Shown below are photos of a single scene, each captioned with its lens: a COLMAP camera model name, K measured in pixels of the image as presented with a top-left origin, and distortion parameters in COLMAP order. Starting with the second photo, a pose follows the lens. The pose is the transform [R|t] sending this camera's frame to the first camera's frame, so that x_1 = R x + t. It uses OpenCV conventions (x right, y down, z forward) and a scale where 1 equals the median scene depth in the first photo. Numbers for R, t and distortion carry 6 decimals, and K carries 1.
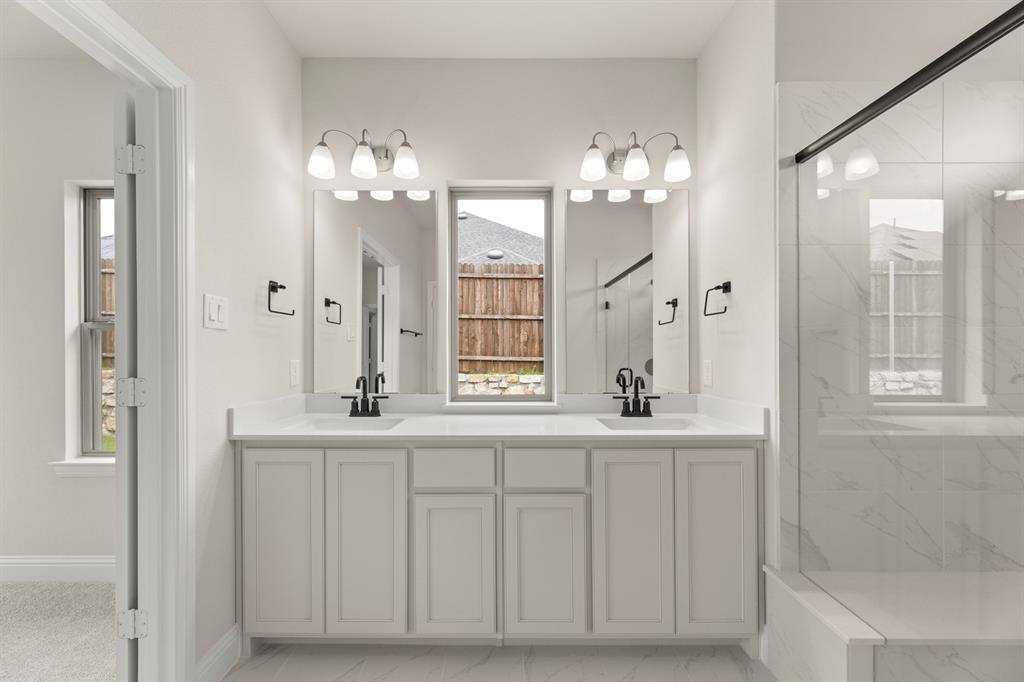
lens RADIAL K [[414.6, 0, 506.3], [0, 414.6, 343.9], [0, 0, 1]] dist [0.000794, -0.000473]
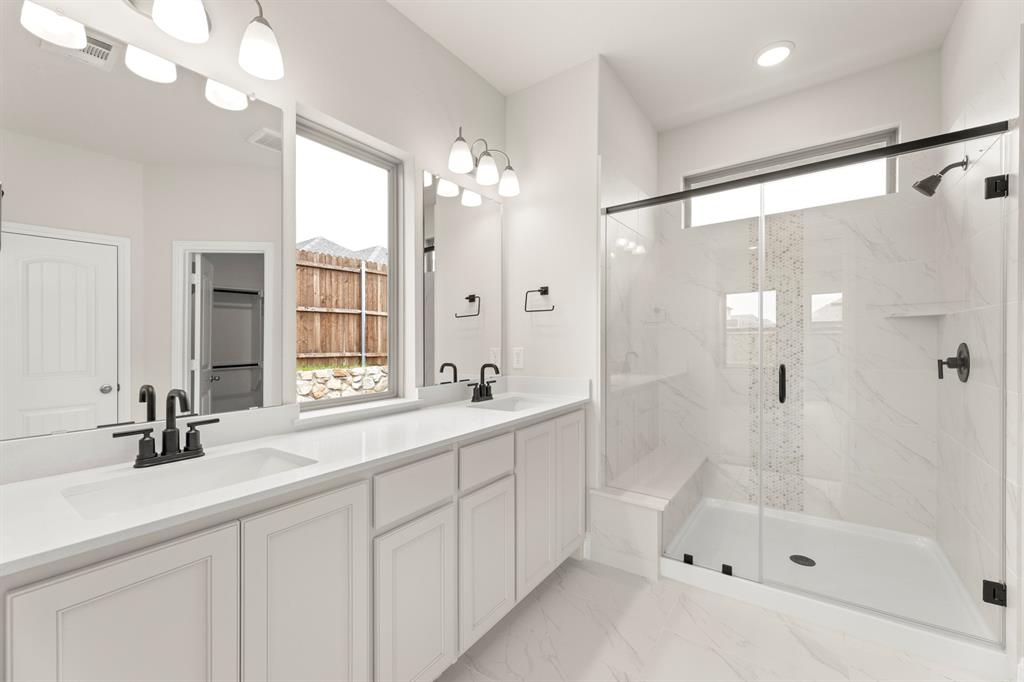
lens RADIAL K [[414.6, 0, 507.3], [0, 414.6, 339.9], [0, 0, 1]] dist [0.000794, -0.000473]
pose [[0.586044, -0.007181, 0.810247, -0.652757], [-0.004881, 0.999911, 0.012393, 0.001310], [-0.810264, -0.011218, 0.585957, 0.373278]]
